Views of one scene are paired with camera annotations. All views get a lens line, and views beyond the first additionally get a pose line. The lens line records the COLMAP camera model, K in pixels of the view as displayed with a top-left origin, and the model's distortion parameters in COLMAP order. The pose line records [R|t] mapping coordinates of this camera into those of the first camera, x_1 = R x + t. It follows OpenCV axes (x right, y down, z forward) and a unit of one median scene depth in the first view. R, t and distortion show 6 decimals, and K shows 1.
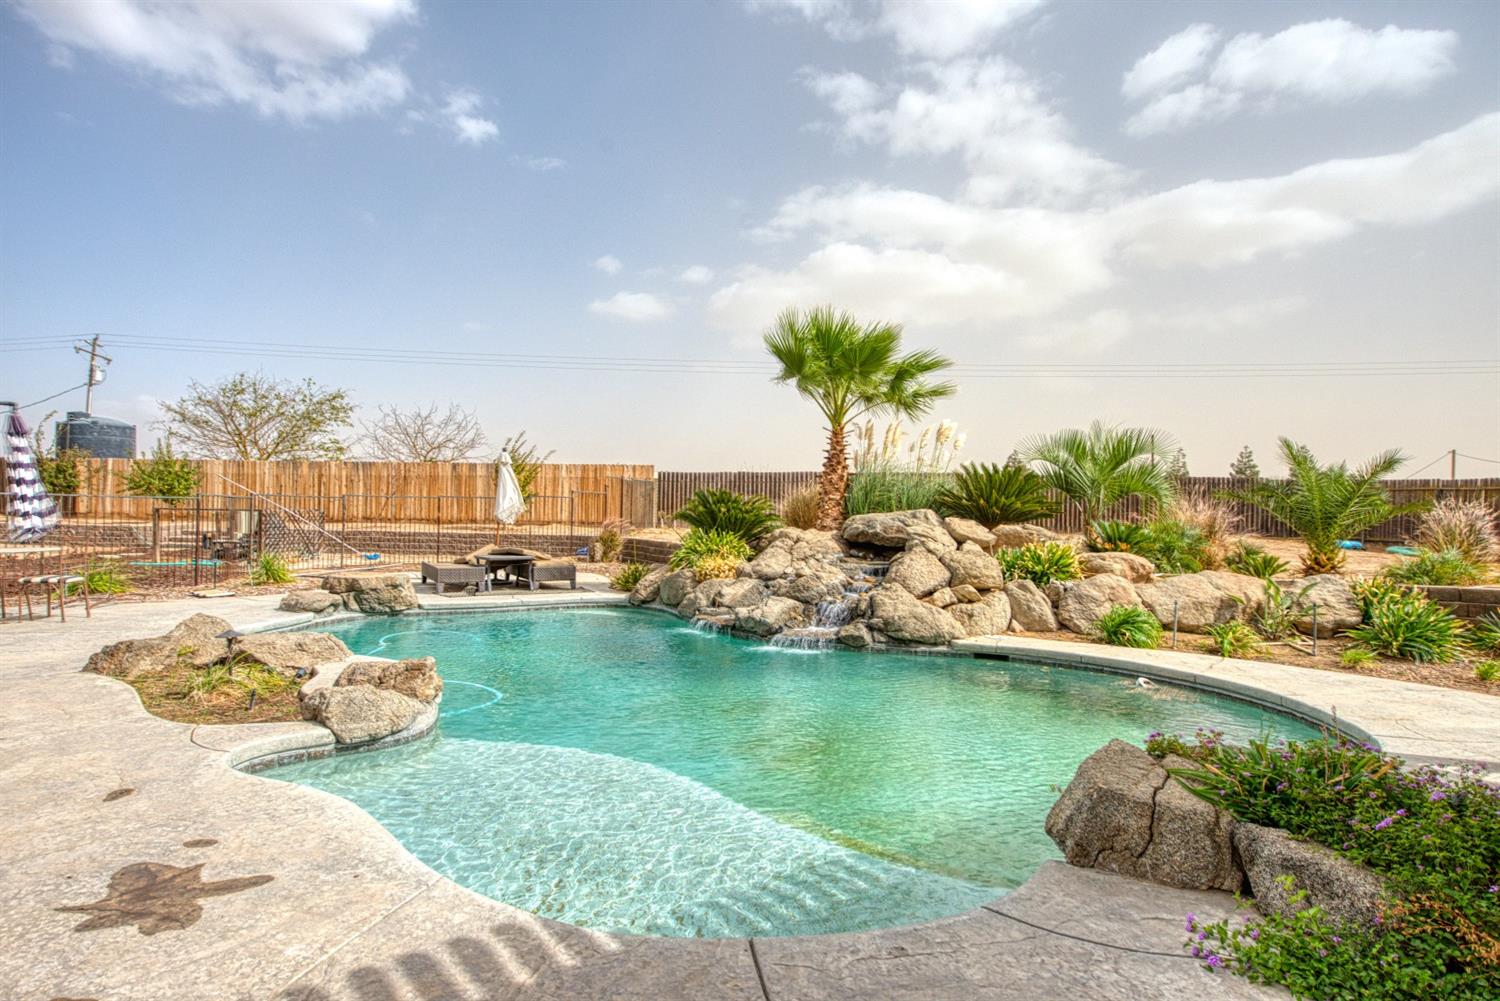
lens RADIAL K [[810.8, 0, 769.3], [0, 810.8, 523.9], [0, 0, 1]] dist [-0.001067, -0.000327]
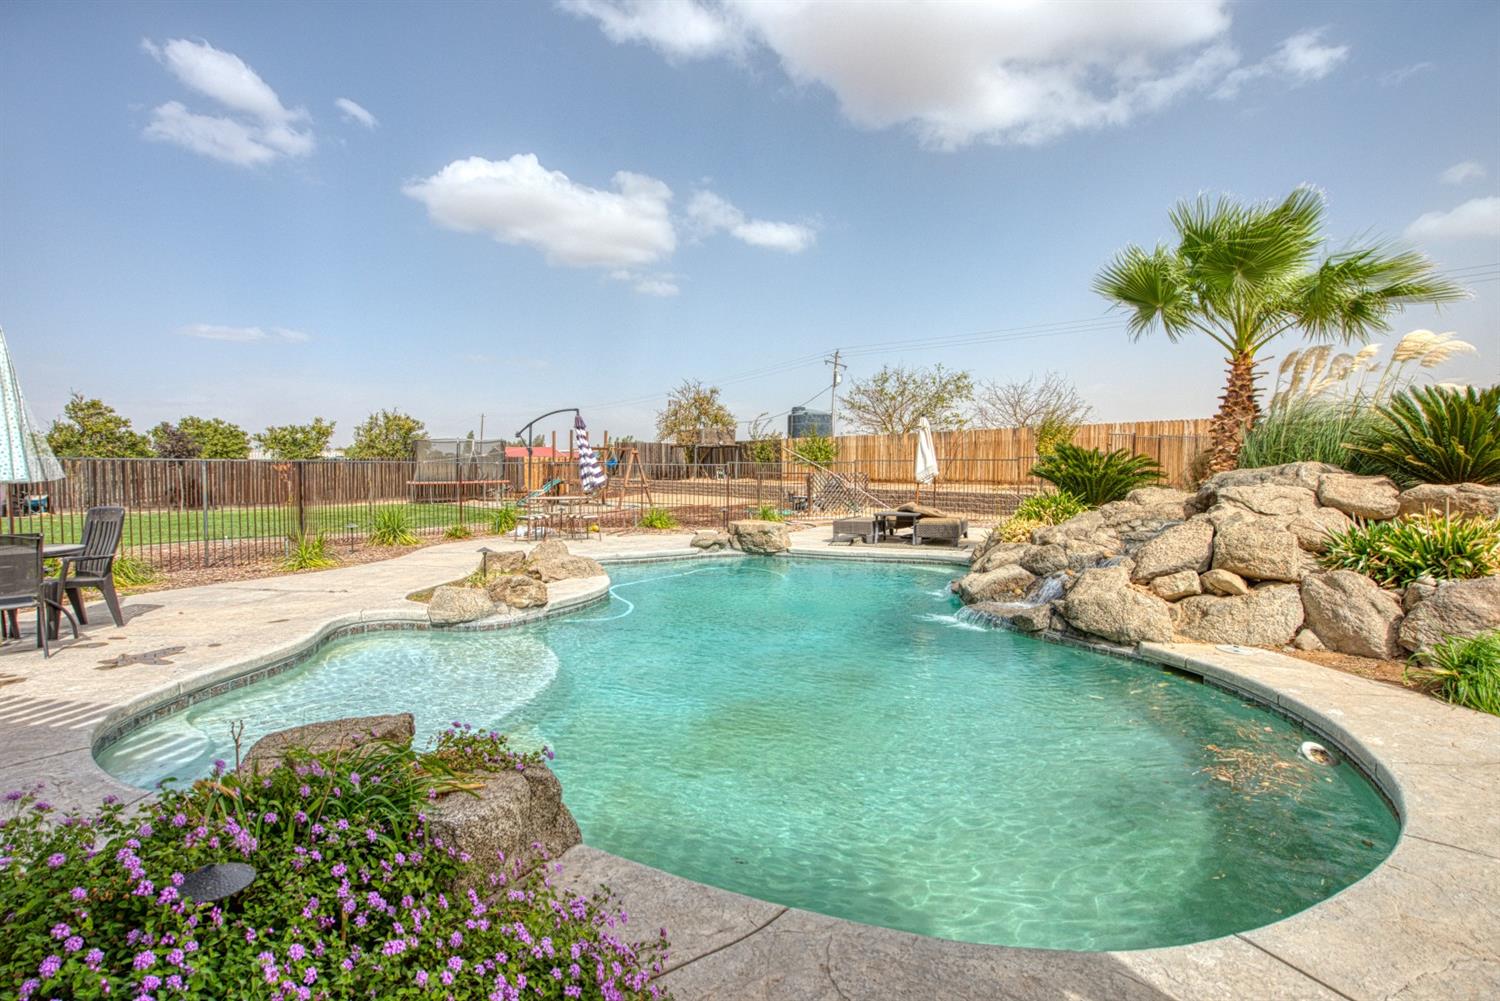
lens RADIAL K [[754.6, 0, 753.2], [0, 754.6, 506.6], [0, 0, 1]] dist [0.000871, -0.000088]
pose [[0.639663, 0.025186, -0.768243, 0.398521], [-0.004491, 0.999568, 0.029031, 0.003440], [0.768643, -0.015120, 0.639500, 0.230045]]
